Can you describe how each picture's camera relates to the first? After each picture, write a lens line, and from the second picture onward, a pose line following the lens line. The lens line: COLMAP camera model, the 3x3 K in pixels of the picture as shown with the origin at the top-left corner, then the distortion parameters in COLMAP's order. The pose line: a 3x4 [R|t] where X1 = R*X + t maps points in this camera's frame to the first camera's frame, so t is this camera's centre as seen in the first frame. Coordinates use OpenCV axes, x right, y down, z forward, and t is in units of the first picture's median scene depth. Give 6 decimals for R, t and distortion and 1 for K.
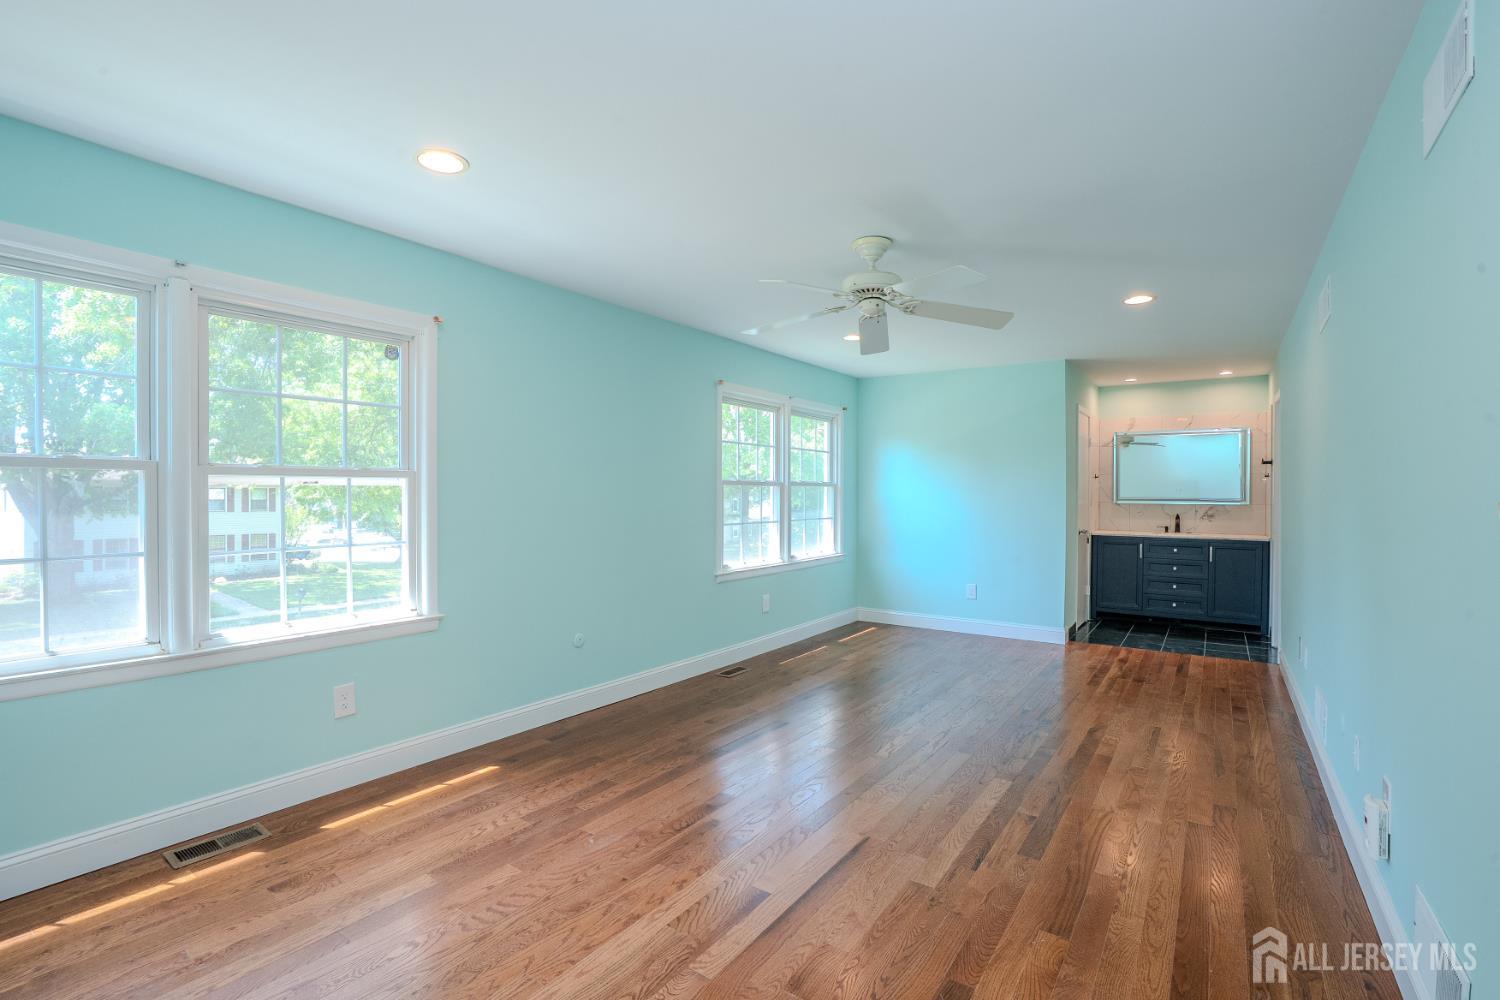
lens RADIAL K [[688.0, 0, 752.3], [0, 688.0, 514.2], [0, 0, 1]] dist [-0.052719, 0.019237]
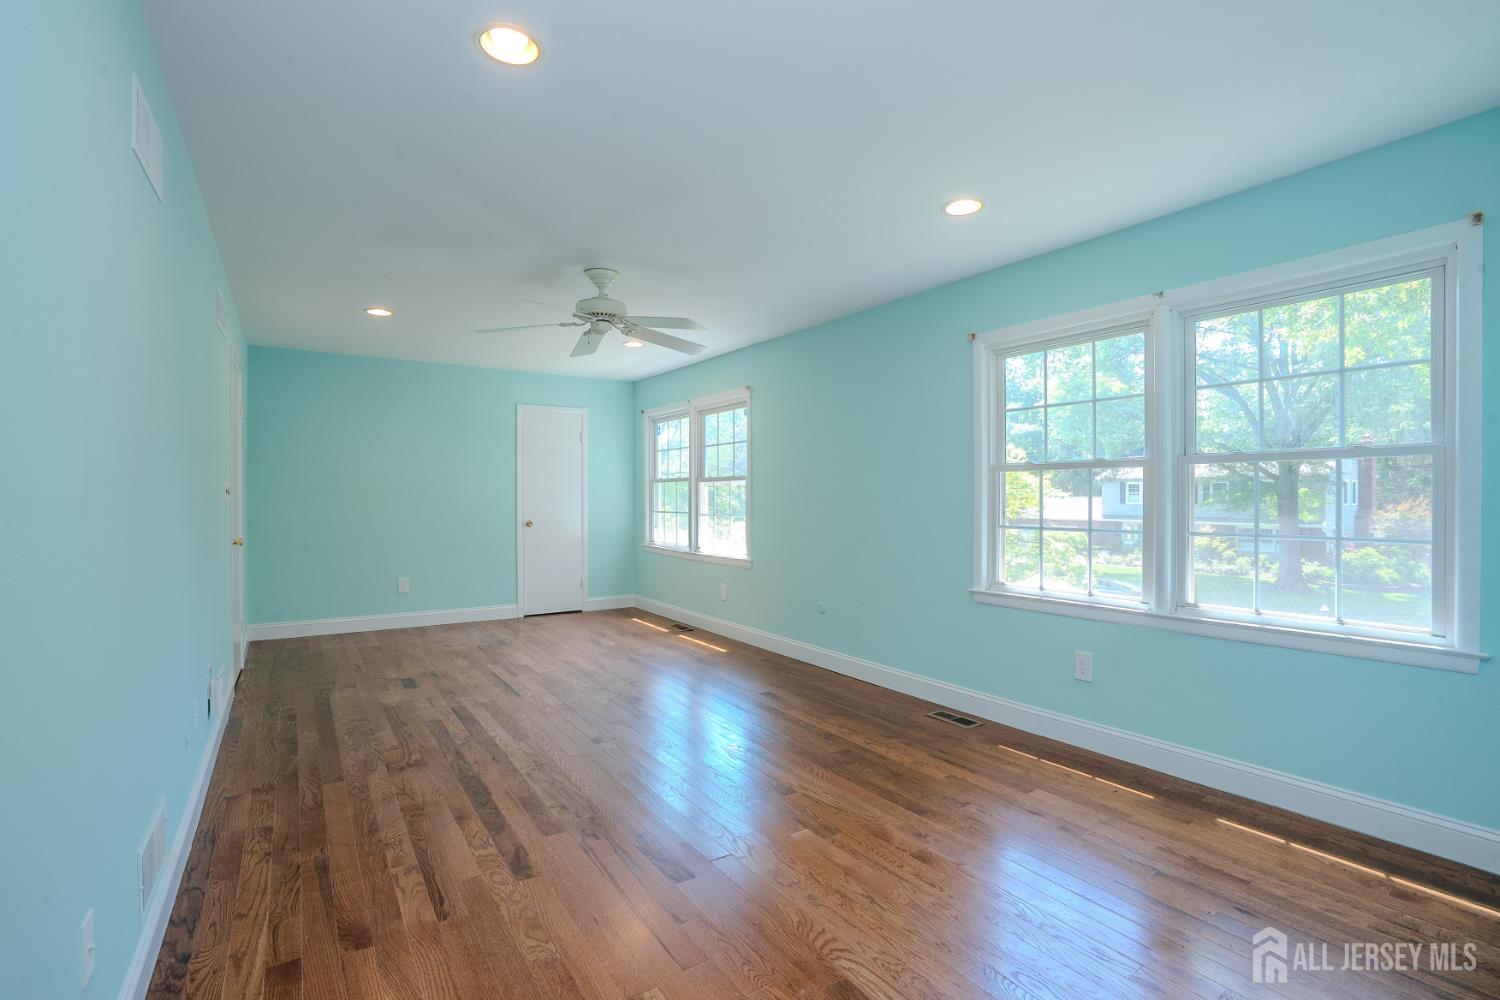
lens RADIAL K [[688.0, 0, 761.4], [0, 688.0, 489.8], [0, 0, 1]] dist [-0.052719, 0.019237]
pose [[-0.359556, 0.004128, -0.933115, 0.732850], [-0.002071, 0.999984, 0.005222, -0.028347], [0.933121, 0.003810, -0.359541, 1.032959]]
